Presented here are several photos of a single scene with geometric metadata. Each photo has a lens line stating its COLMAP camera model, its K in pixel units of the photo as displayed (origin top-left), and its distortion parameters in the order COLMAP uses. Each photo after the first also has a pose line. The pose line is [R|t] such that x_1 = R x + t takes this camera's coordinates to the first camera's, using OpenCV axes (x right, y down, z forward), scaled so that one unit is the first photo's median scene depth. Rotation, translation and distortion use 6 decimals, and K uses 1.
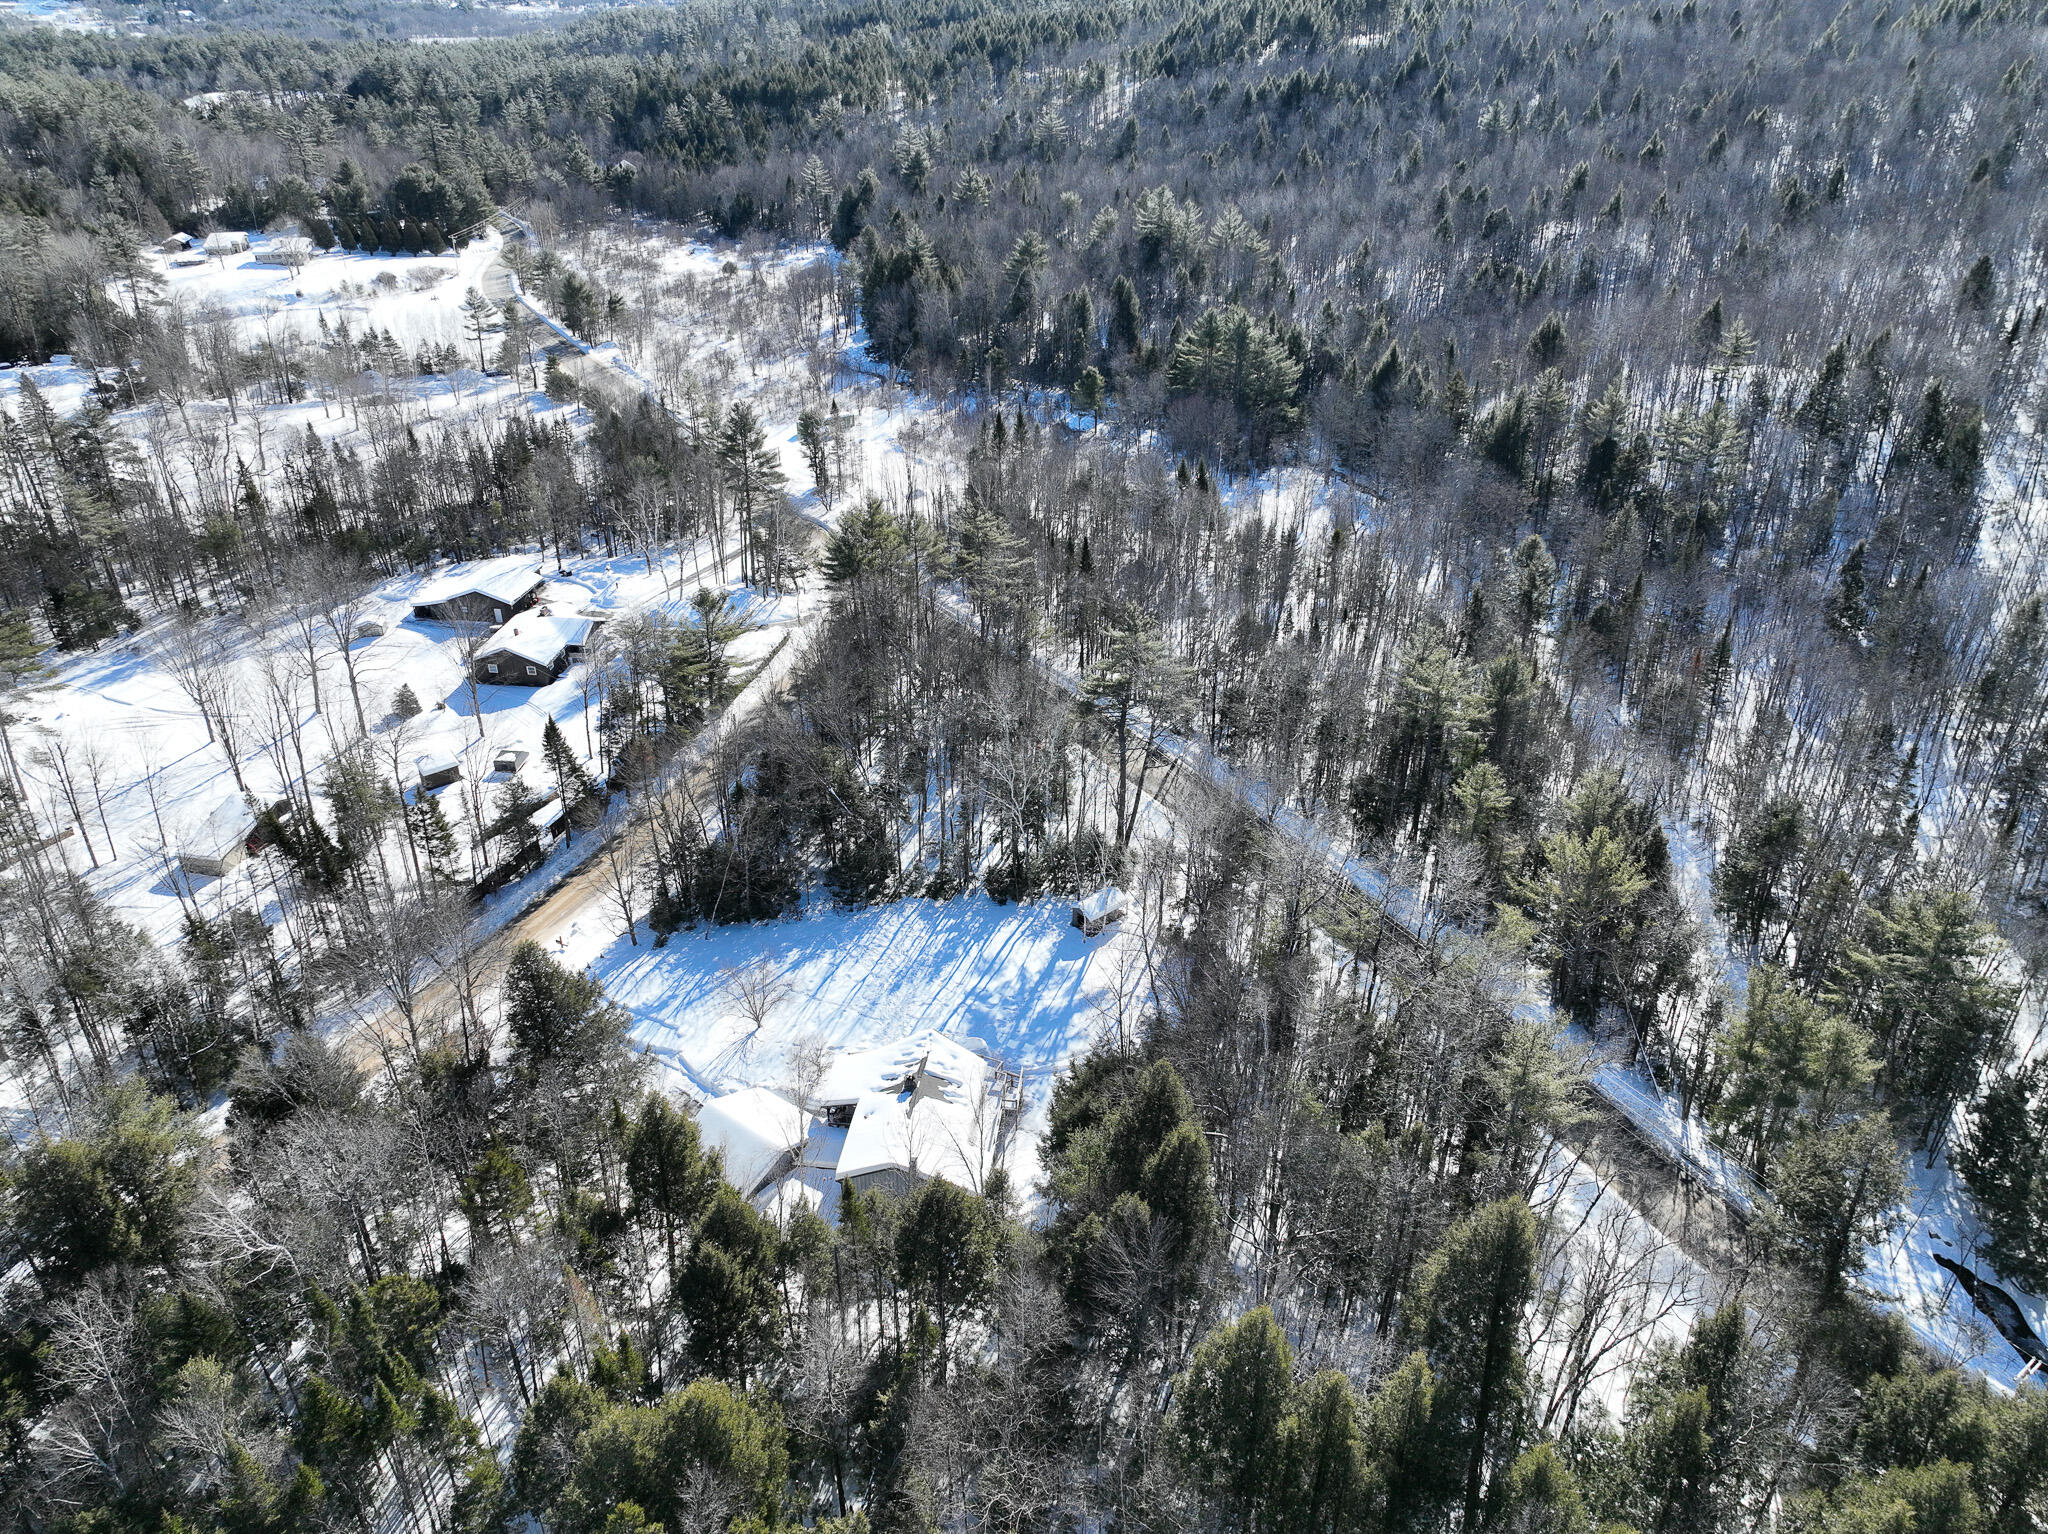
lens RADIAL K [[1441.7, 0, 1022.0], [0, 1441.7, 764.6], [0, 0, 1]] dist [-0.008514, 0.021541]
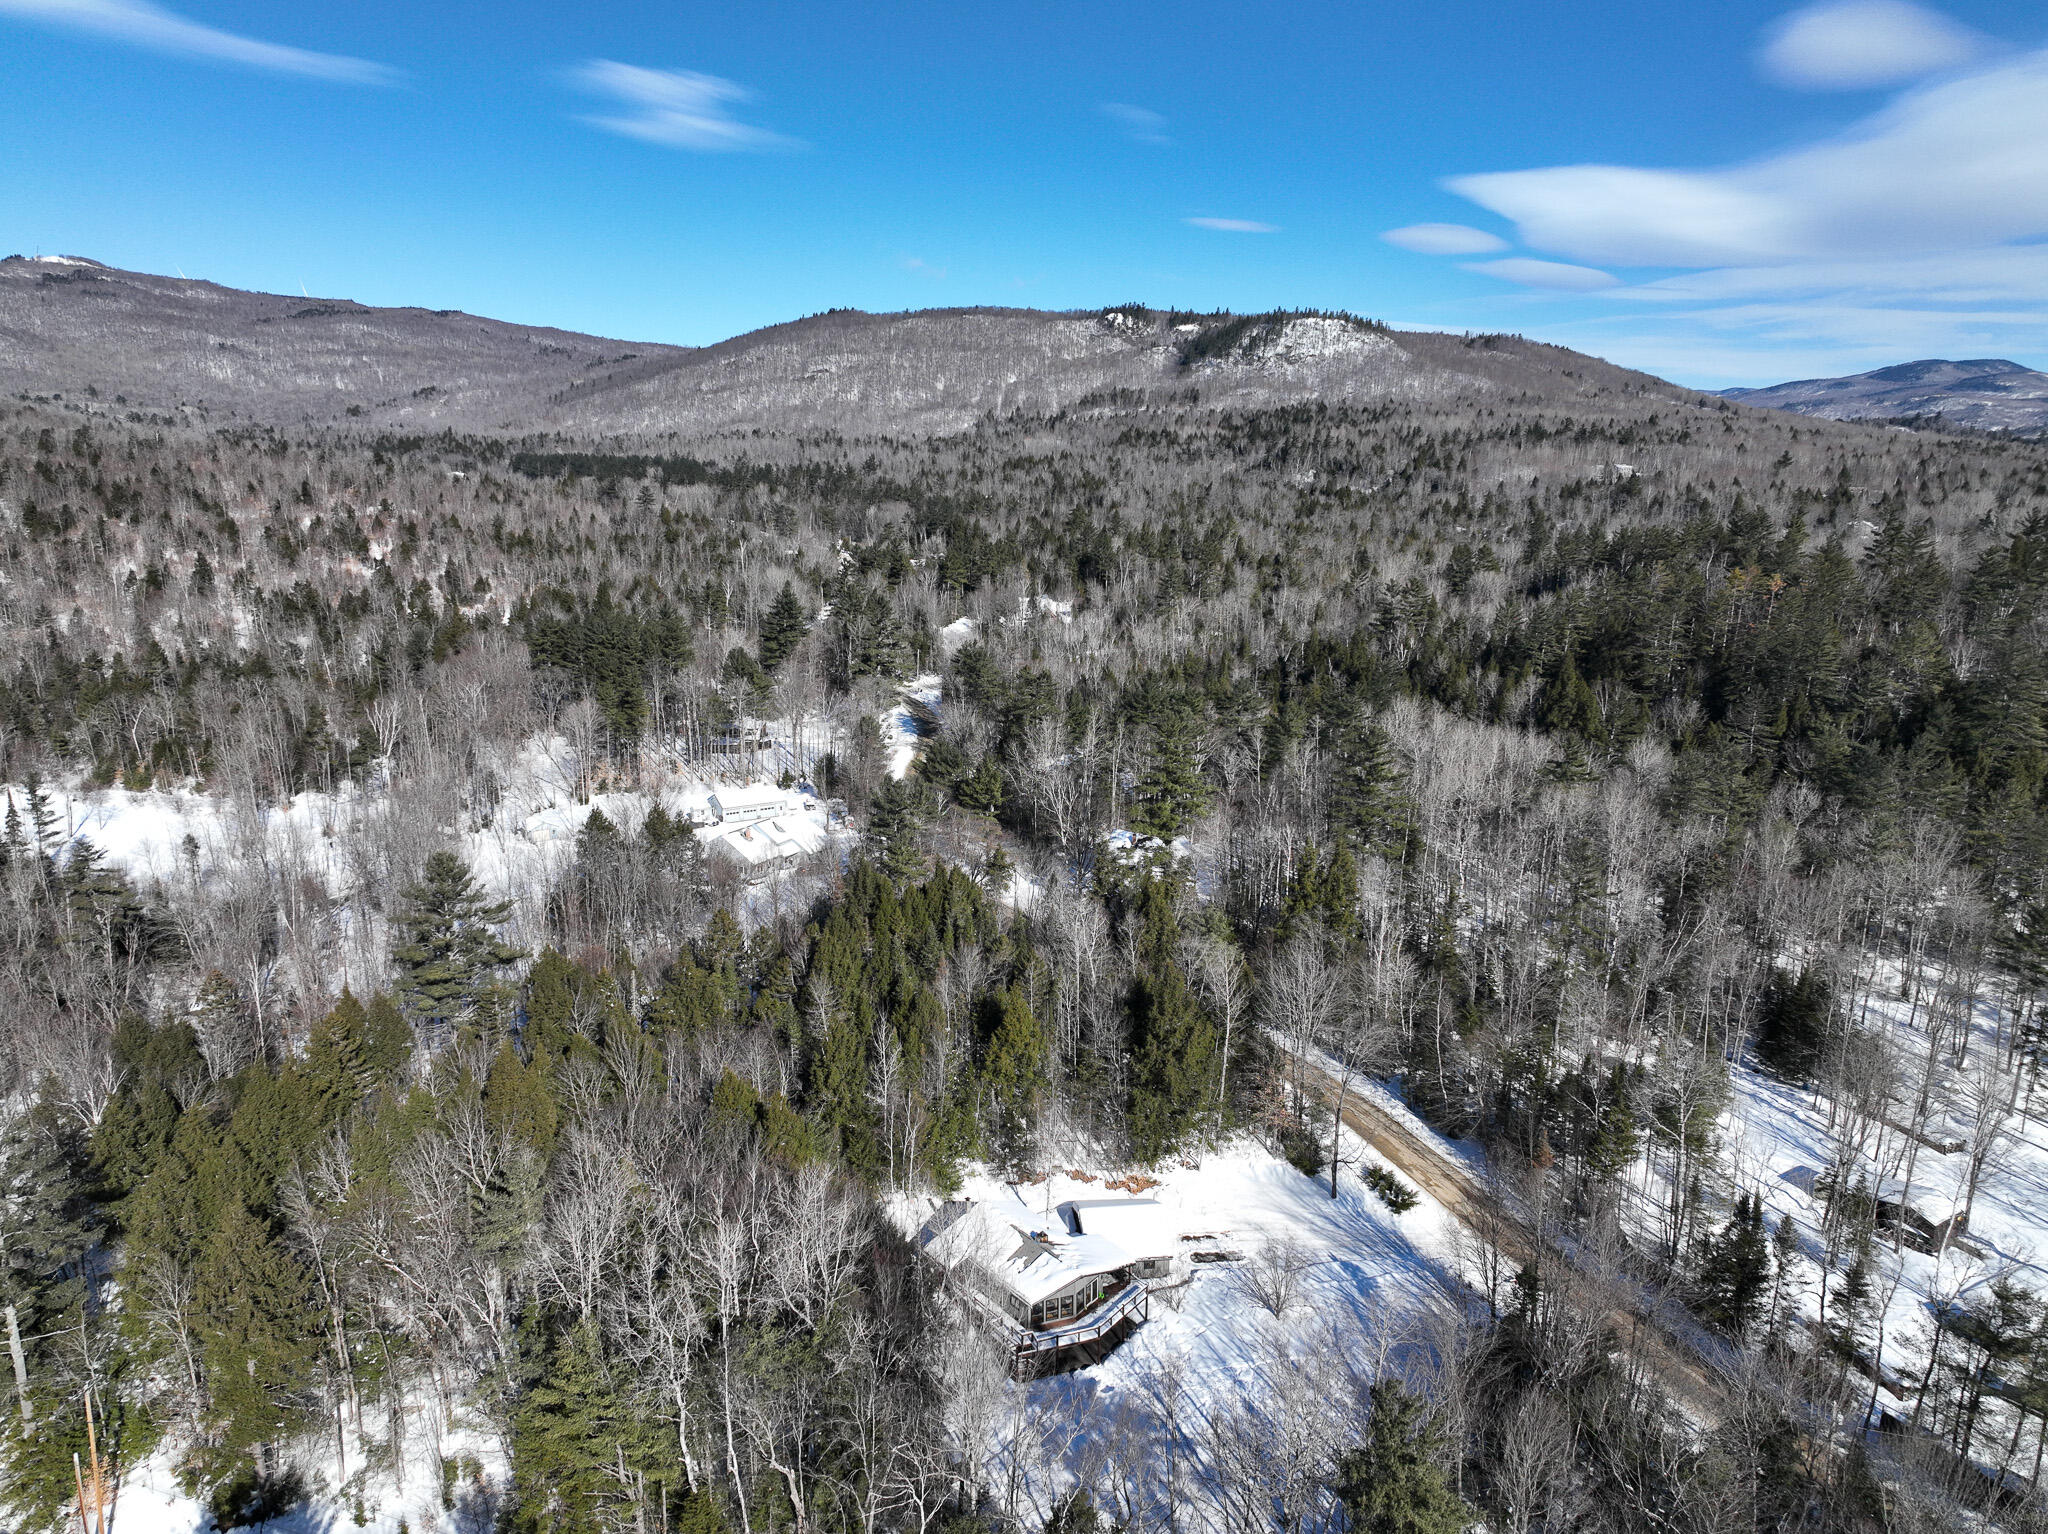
lens RADIAL K [[1441.7, 0, 1024.1], [0, 1441.7, 765.5], [0, 0, 1]] dist [-0.008514, 0.021541]
pose [[-0.714110, 0.151371, -0.683472, 0.550892], [-0.347137, 0.771272, 0.533513, -0.568438], [0.607901, 0.618245, -0.498226, 1.096597]]
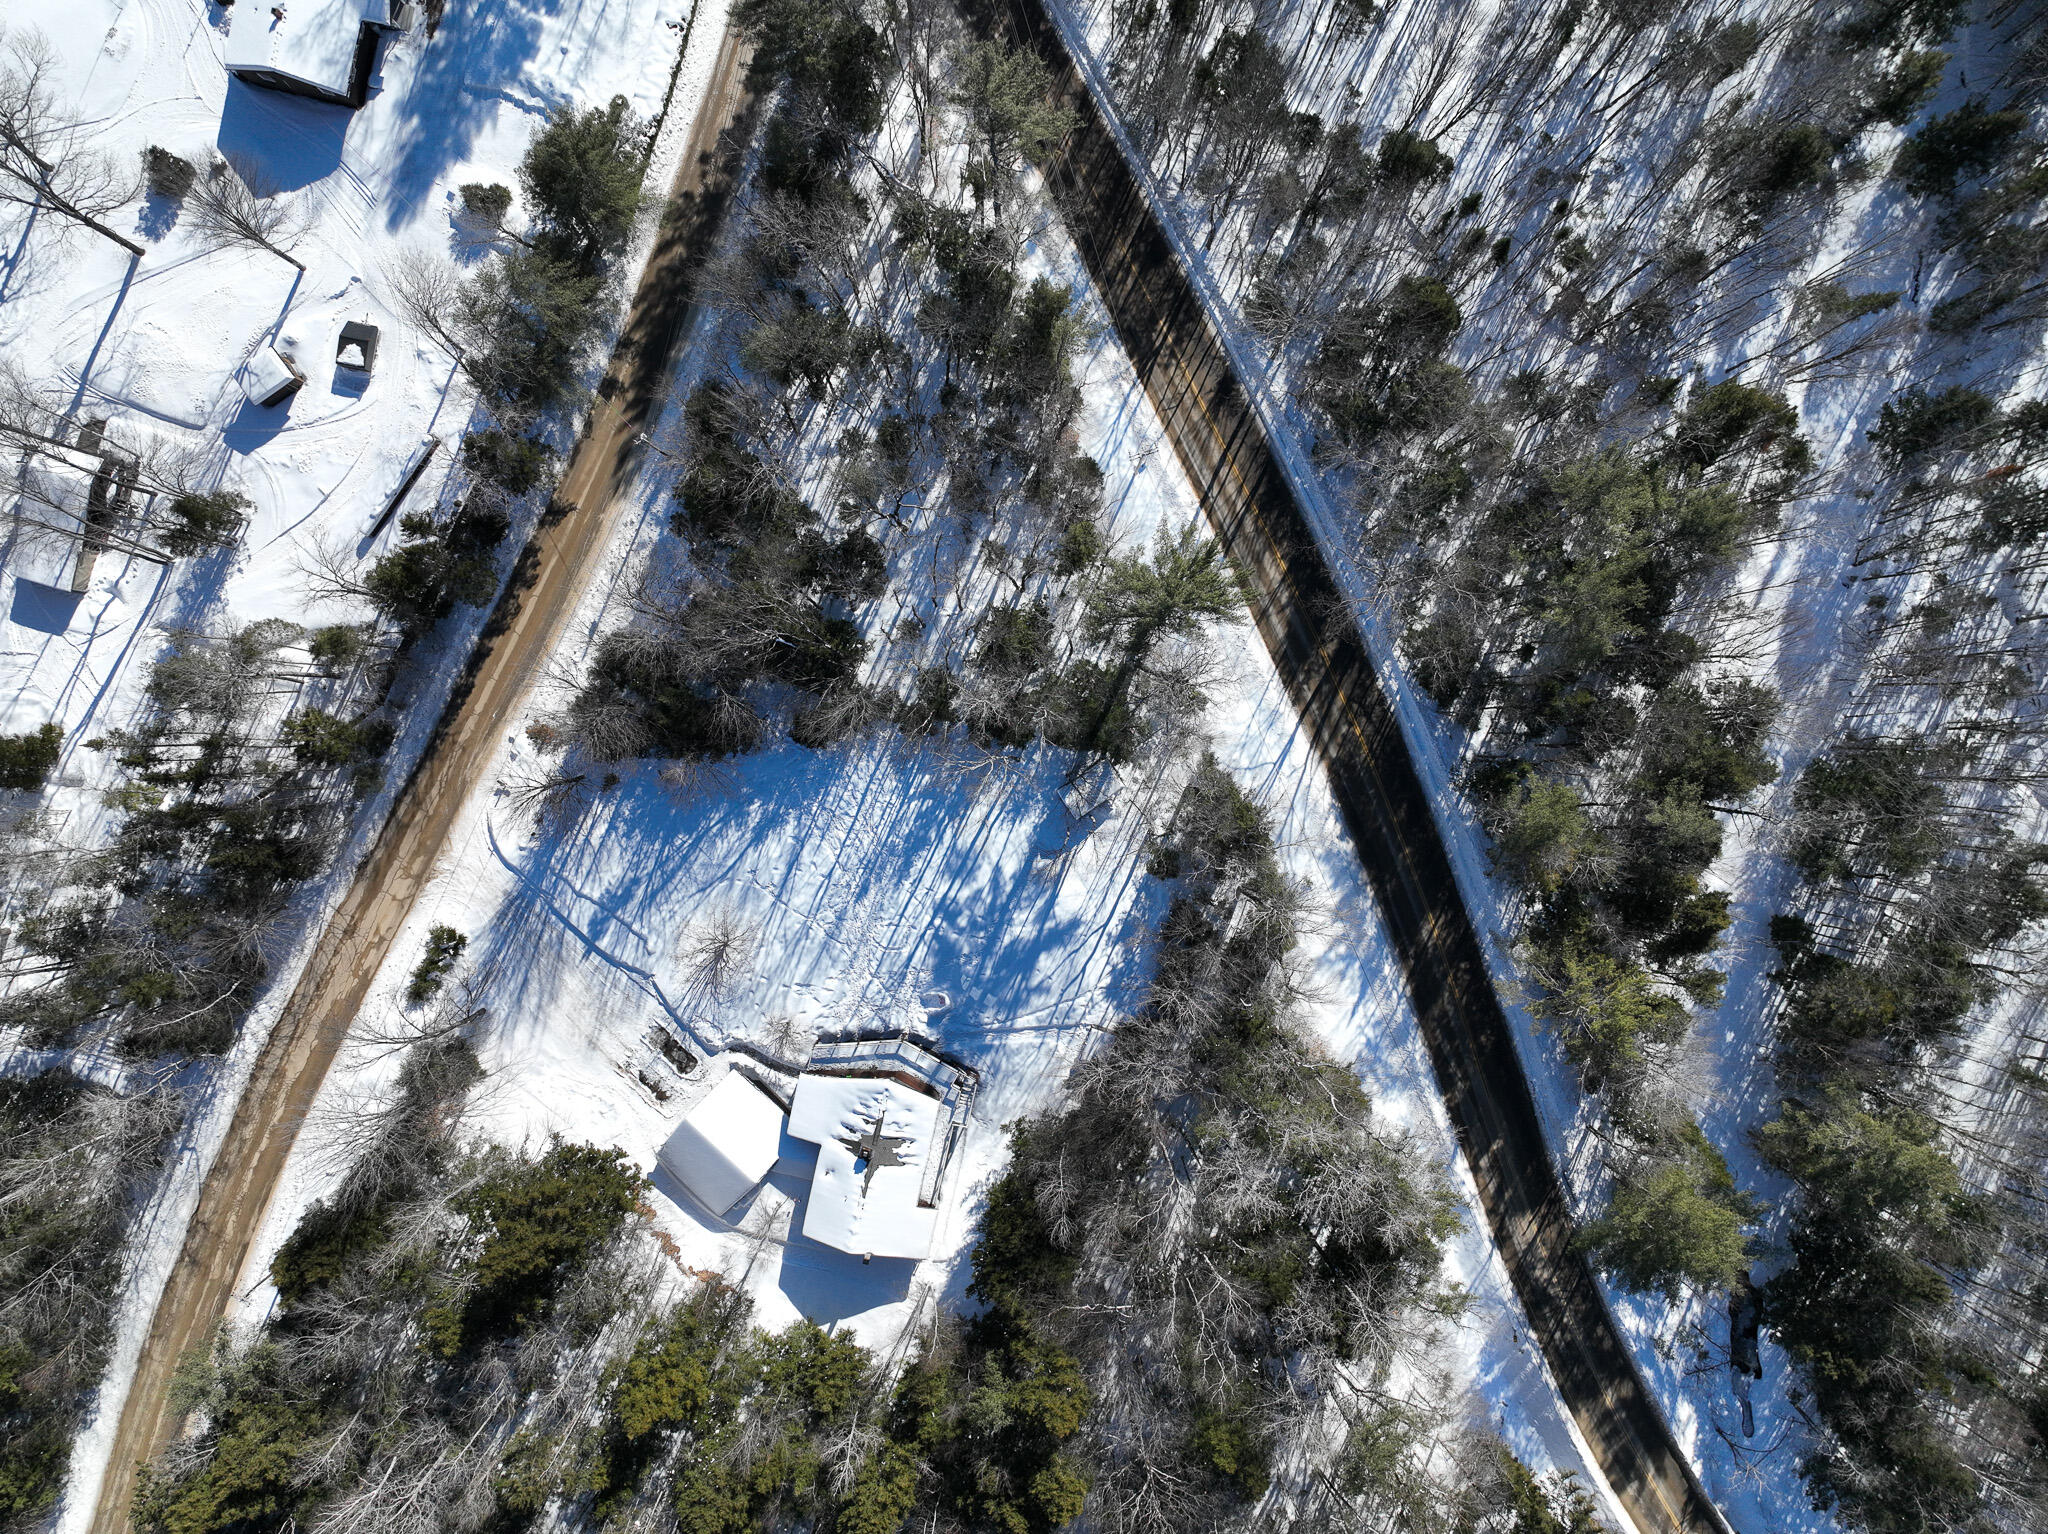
lens RADIAL K [[1441.7, 0, 1026.2], [0, 1441.7, 768.2], [0, 0, 1]] dist [-0.008514, 0.021541]
pose [[0.995764, 0.091772, -0.005709, 0.018953], [-0.038243, 0.469818, 0.881934, -0.728429], [0.083619, -0.877980, 0.471338, 0.617073]]
